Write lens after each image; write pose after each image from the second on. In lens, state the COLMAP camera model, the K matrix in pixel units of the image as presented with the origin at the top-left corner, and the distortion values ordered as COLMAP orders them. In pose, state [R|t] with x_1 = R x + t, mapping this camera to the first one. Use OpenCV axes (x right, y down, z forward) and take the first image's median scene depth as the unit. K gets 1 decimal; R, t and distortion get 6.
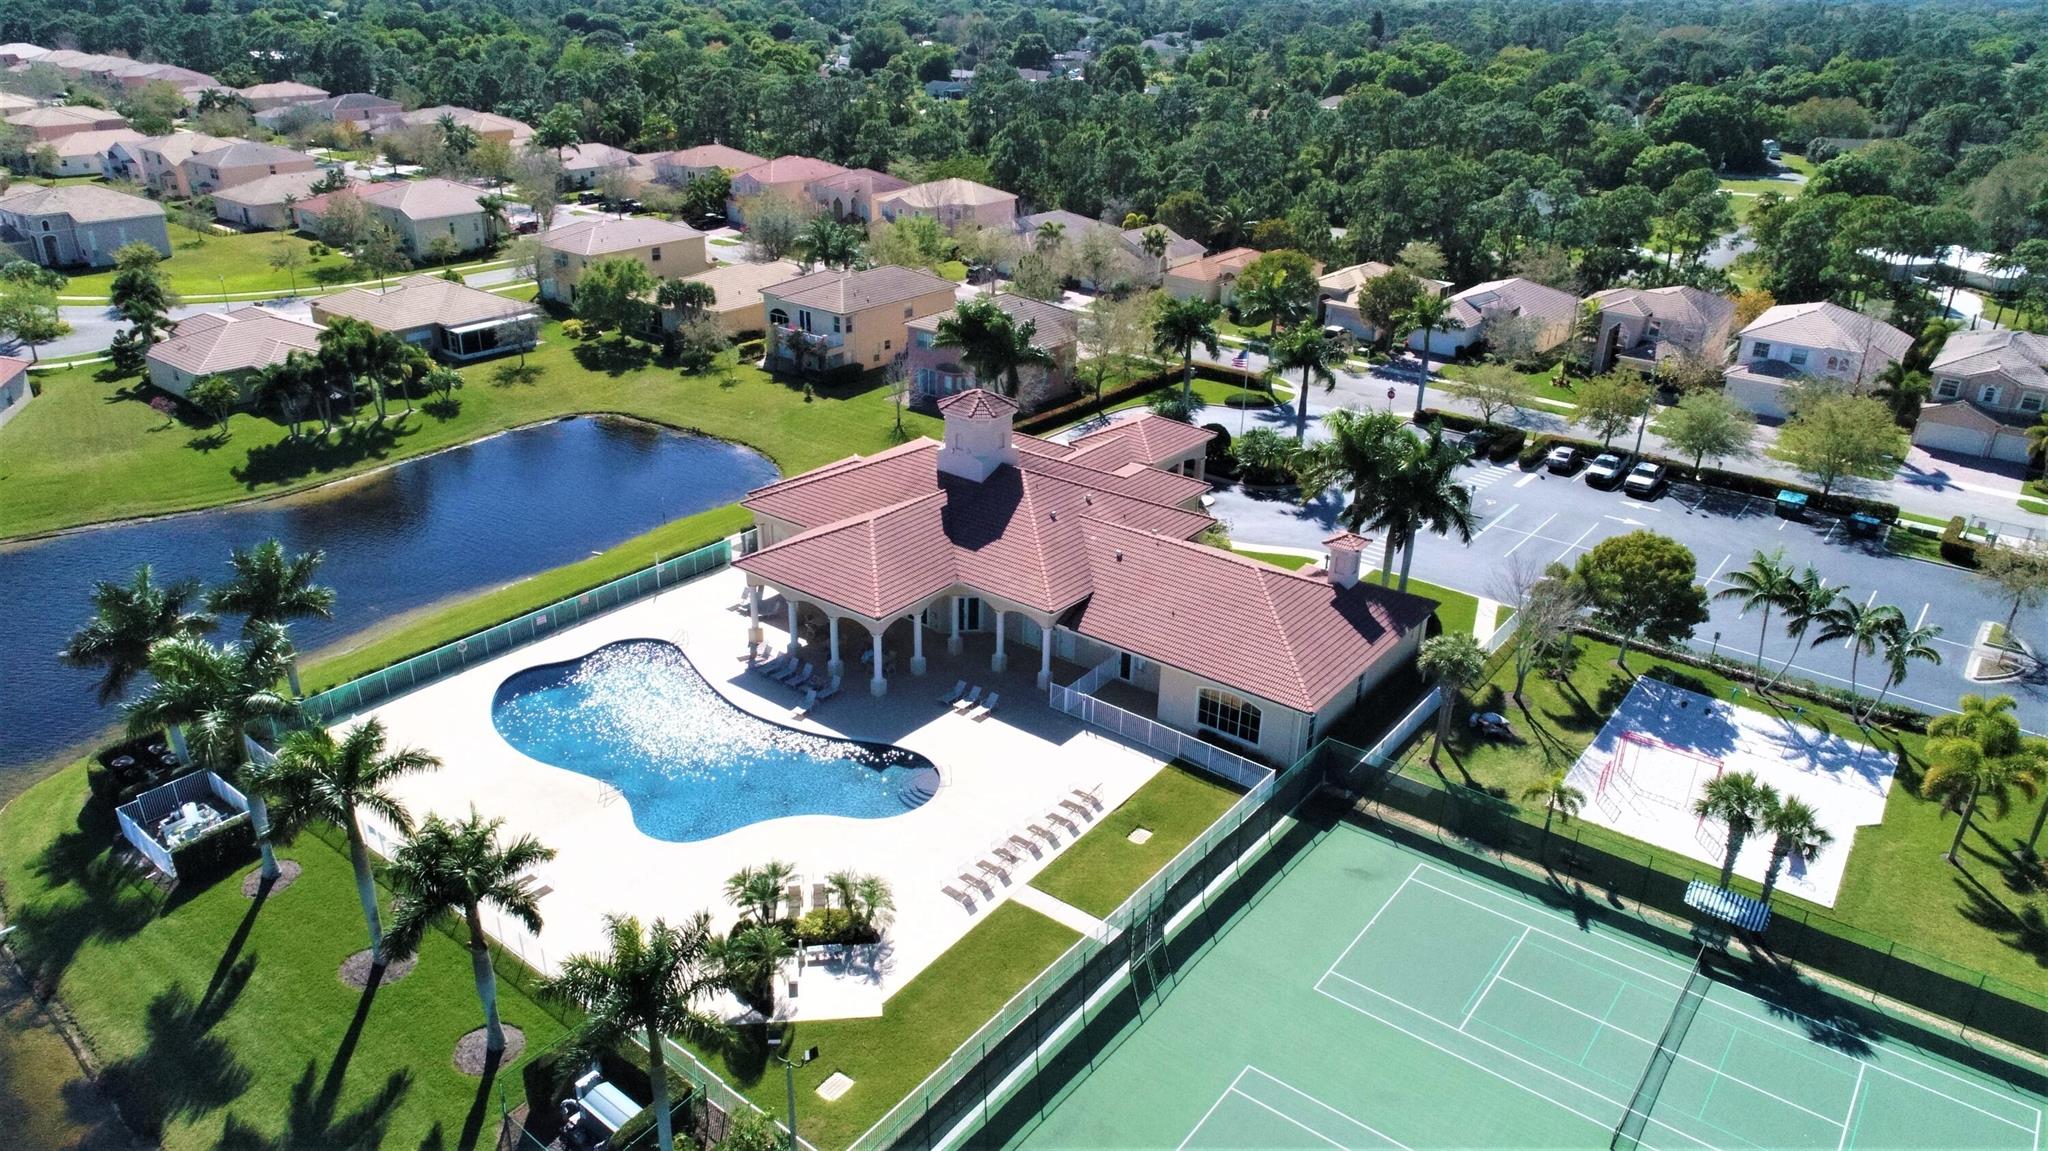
lens RADIAL K [[1367.3, 0, 1024.0], [0, 1367.3, 575.5], [0, 0, 1]] dist [-0.001213, -0.003222]
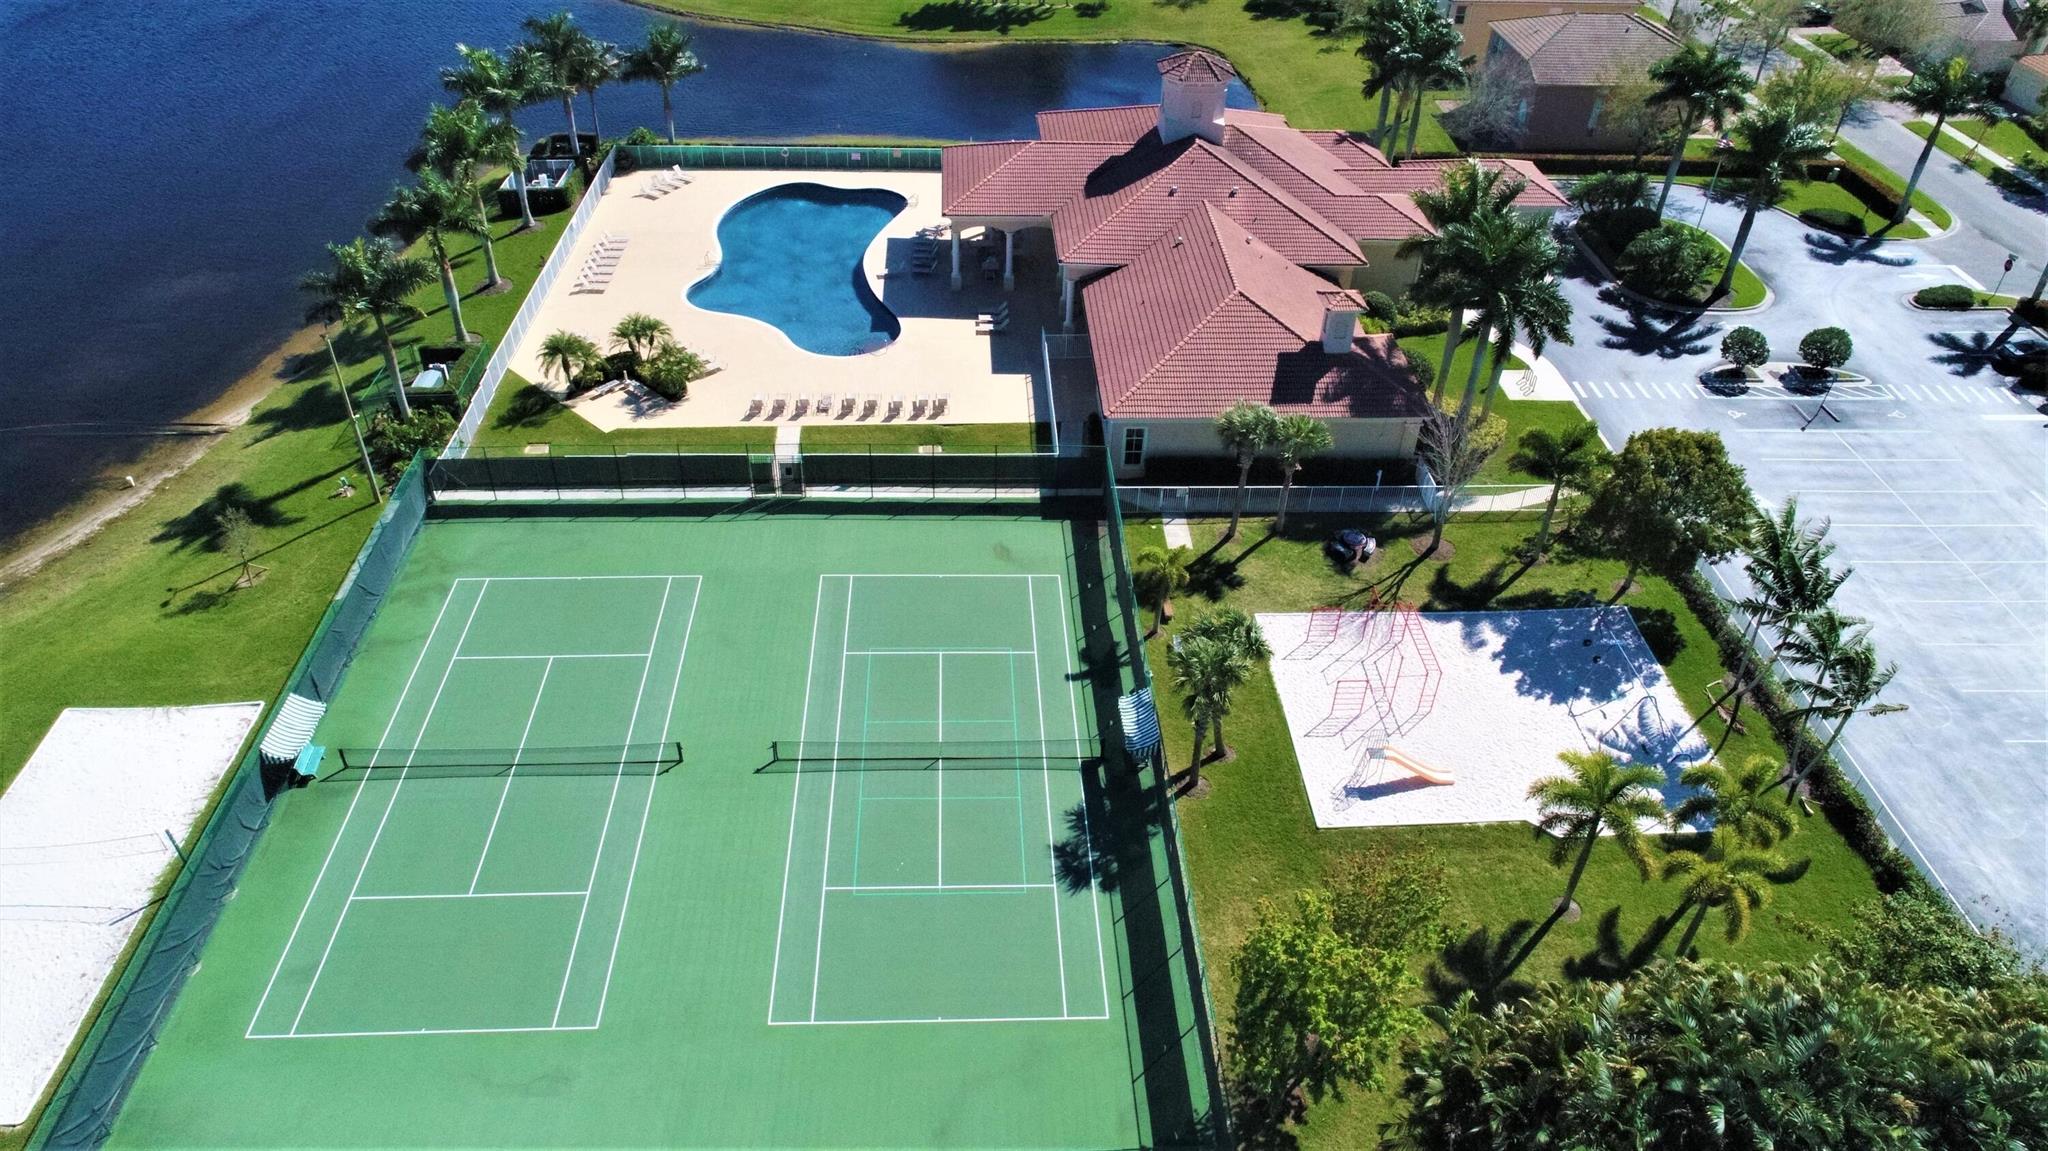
lens RADIAL K [[1367.3, 0, 1024.0], [0, 1367.3, 575.5], [0, 0, 1]] dist [-0.001213, -0.003222]
pose [[0.644188, 0.458099, -0.612509, 0.754089], [-0.323601, 0.888836, 0.324428, -0.090381], [0.693040, -0.010784, 0.720818, 0.219563]]
